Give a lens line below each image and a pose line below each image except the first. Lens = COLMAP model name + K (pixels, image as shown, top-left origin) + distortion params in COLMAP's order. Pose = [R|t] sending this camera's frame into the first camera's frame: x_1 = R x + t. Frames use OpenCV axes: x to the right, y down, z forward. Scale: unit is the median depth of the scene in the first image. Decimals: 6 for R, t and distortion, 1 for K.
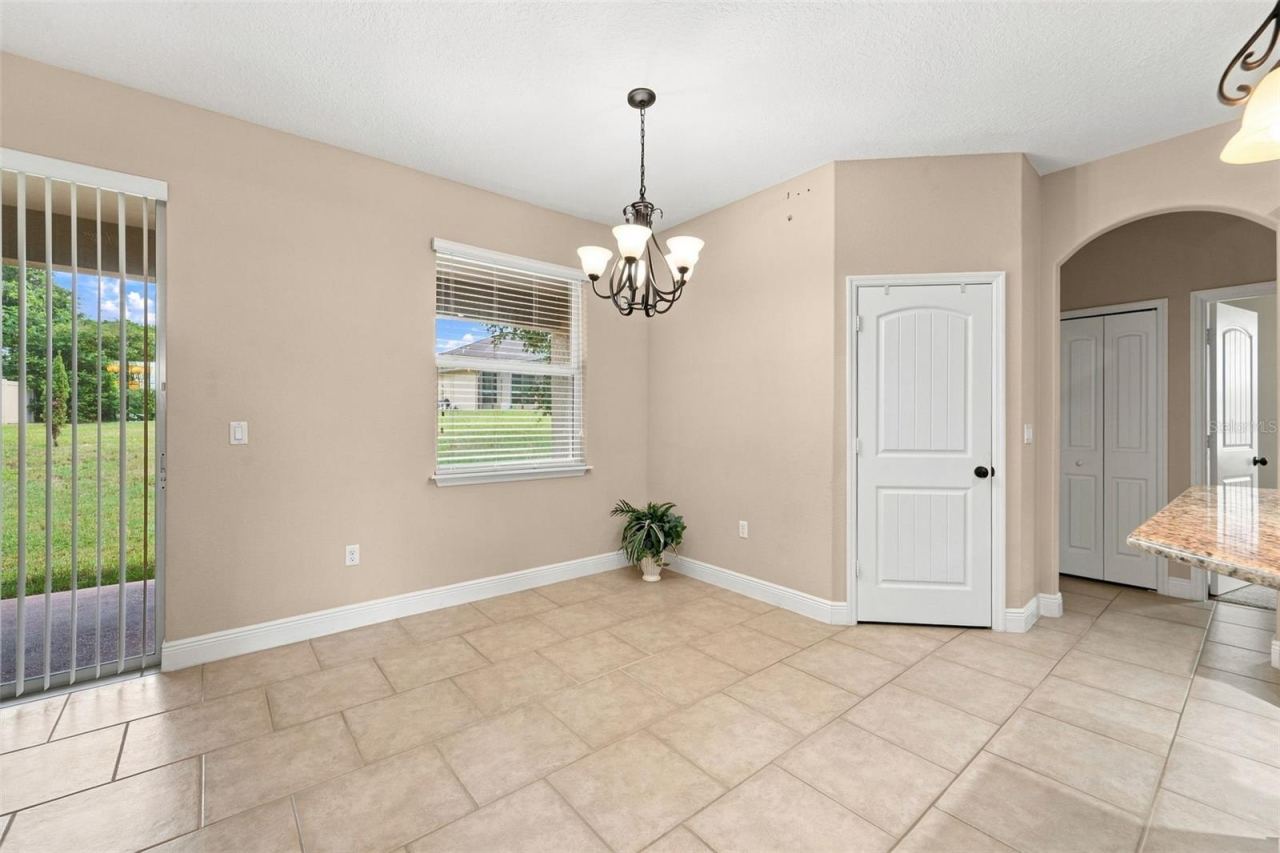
lens RADIAL K [[527.1, 0, 631.2], [0, 527.1, 421.1], [0, 0, 1]] dist [-0.007876, -0.000138]
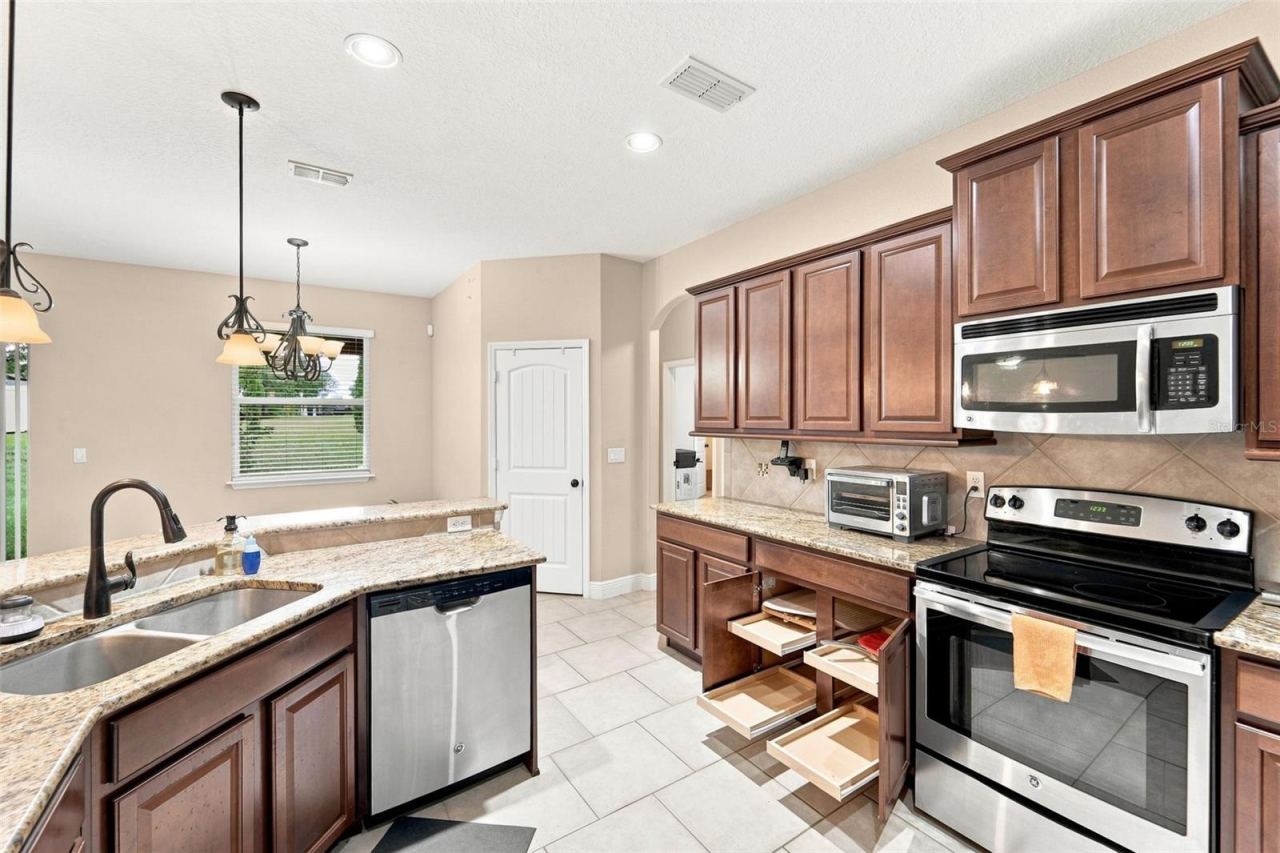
lens RADIAL K [[527.1, 0, 635.9], [0, 527.1, 424.6], [0, 0, 1]] dist [-0.007876, -0.000138]
pose [[0.994218, 0.001411, -0.107372, 0.971693], [-0.000736, 0.999980, 0.006335, -0.067049], [0.107379, -0.006219, 0.994199, -0.368122]]
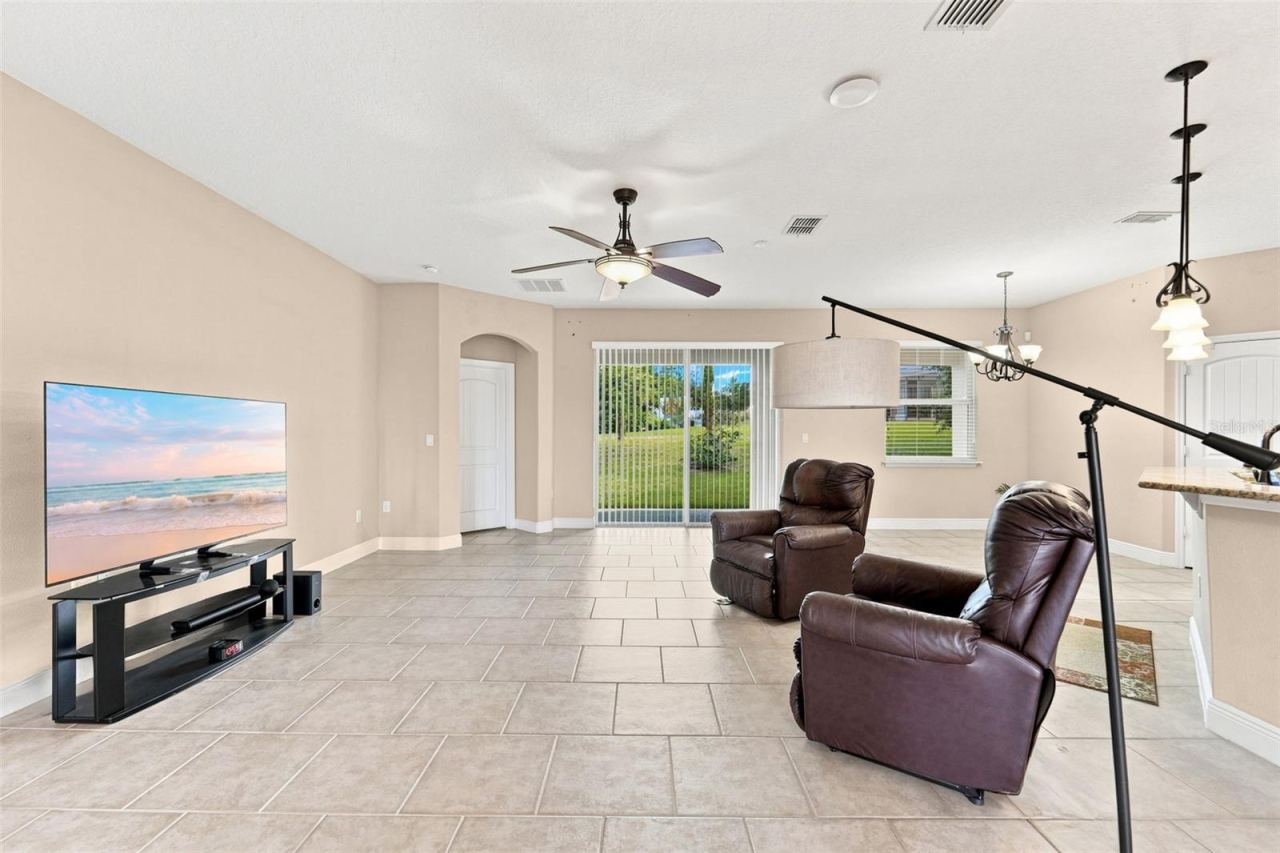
lens RADIAL K [[527.1, 0, 633.7], [0, 527.1, 434.8], [0, 0, 1]] dist [-0.007876, -0.000138]
pose [[0.765985, 0.005008, -0.642839, 0.184421], [-0.000615, 0.999975, 0.007058, -0.008507], [0.642858, -0.005011, 0.765969, -1.193611]]
